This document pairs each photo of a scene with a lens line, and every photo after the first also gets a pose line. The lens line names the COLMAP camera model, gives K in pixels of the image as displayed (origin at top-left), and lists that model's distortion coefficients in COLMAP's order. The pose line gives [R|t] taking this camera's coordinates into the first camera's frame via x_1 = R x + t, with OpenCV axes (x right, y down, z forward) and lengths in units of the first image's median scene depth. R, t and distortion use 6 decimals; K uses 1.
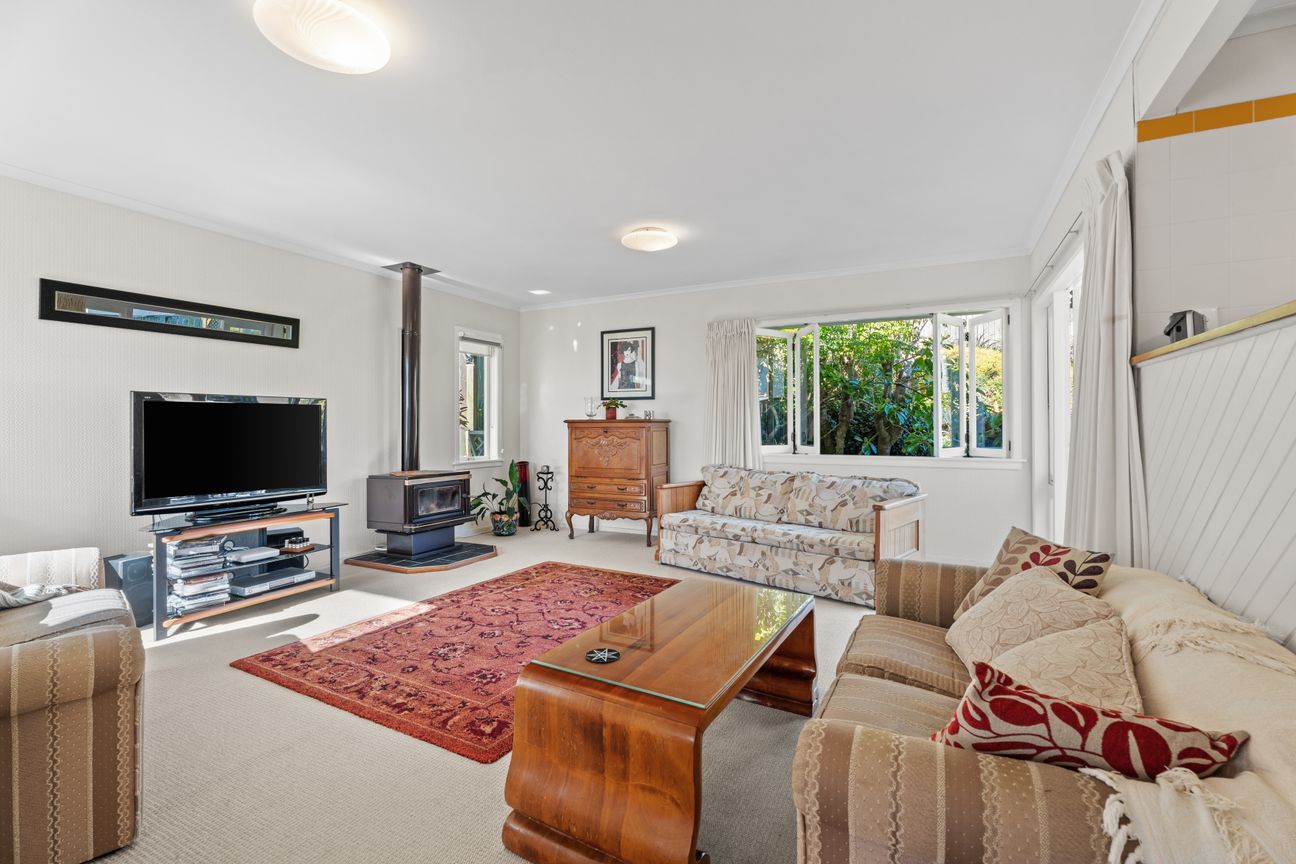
lens RADIAL K [[579.4, 0, 644.4], [0, 579.4, 423.3], [0, 0, 1]] dist [0.004871, 0.000815]
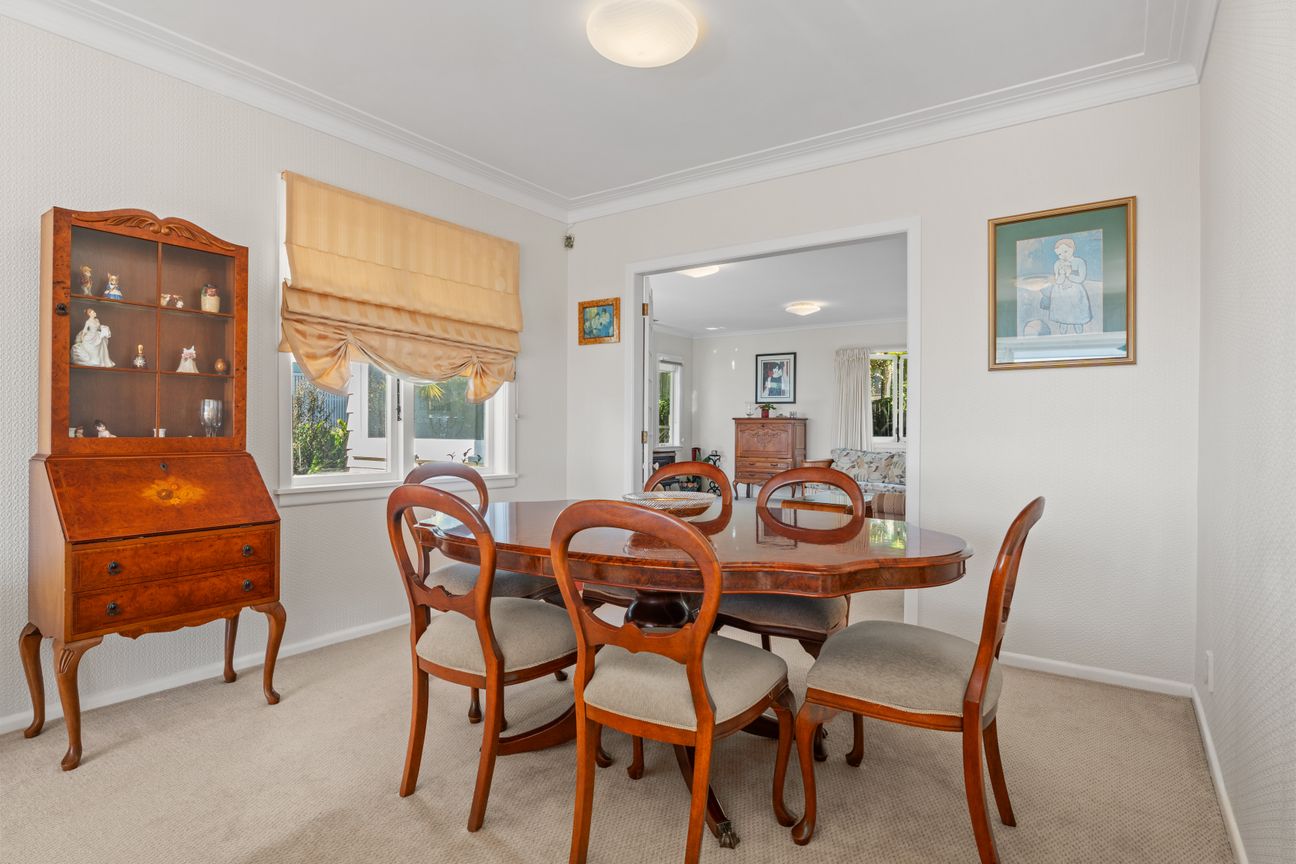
lens RADIAL K [[668.4, 0, 651.1], [0, 668.4, 434.6], [0, 0, 1]] dist [-0.004769, -0.000118]
pose [[0.991009, 0.008045, -0.133556, -0.115266], [-0.005497, 0.999796, 0.019435, 0.004705], [0.133685, -0.018526, 0.990851, -0.673373]]
